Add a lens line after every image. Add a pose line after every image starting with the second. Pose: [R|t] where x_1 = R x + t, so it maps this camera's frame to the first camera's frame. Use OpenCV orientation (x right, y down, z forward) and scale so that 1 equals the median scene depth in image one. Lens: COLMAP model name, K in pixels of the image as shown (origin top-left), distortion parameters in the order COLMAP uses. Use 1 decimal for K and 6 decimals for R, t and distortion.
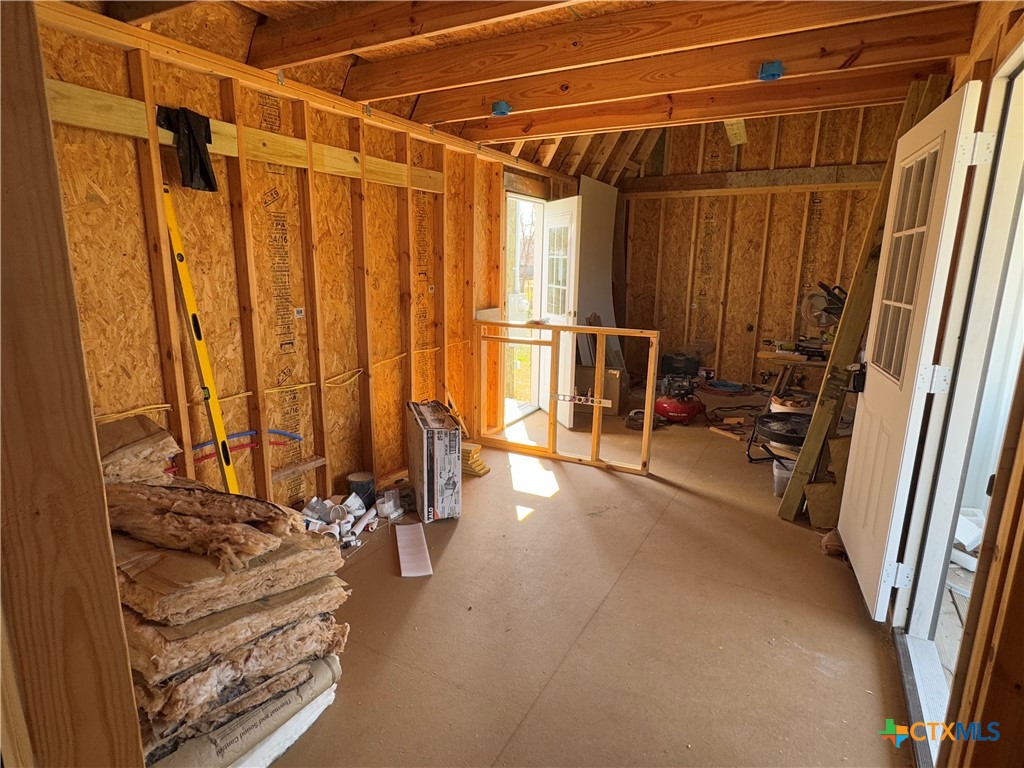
lens RADIAL K [[559.7, 0, 512.0], [0, 559.7, 384.0], [0, 0, 1]] dist [-0.006545, -0.000921]
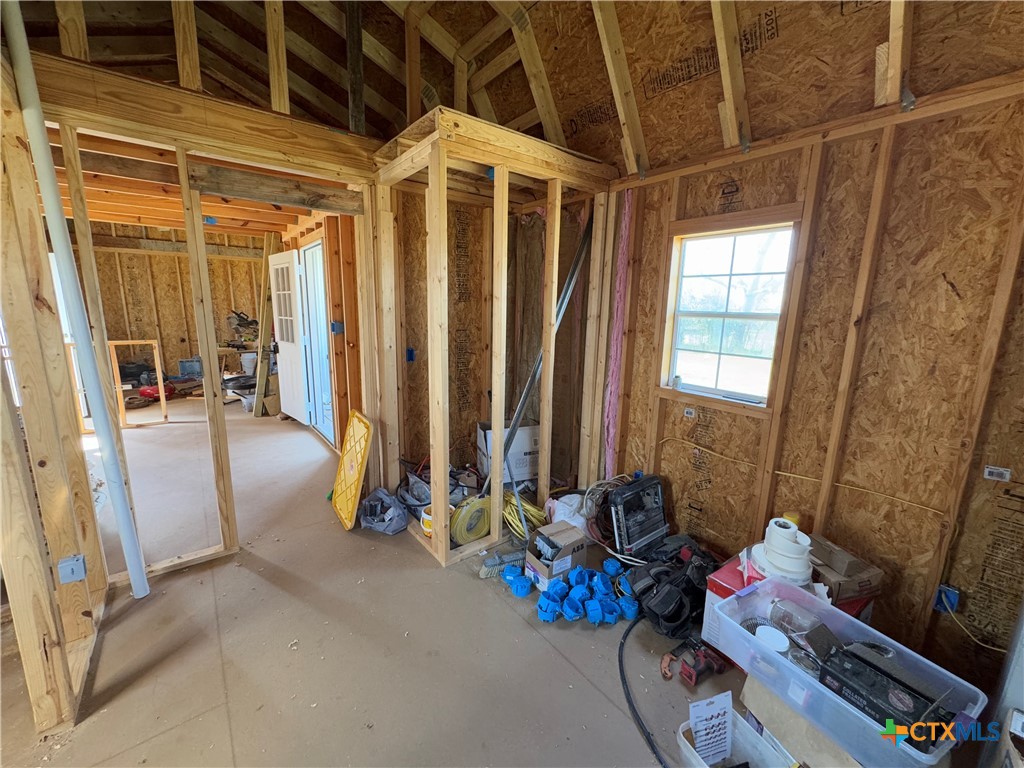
lens RADIAL K [[403.2, 0, 512.0], [0, 403.2, 384.0], [0, 0, 1]] dist [-0.010202, -0.000014]
pose [[0.375281, -0.183173, 0.908632, -0.309773], [0.178675, 0.976190, 0.122996, 0.054306], [-0.909527, 0.116192, 0.399074, -0.321169]]
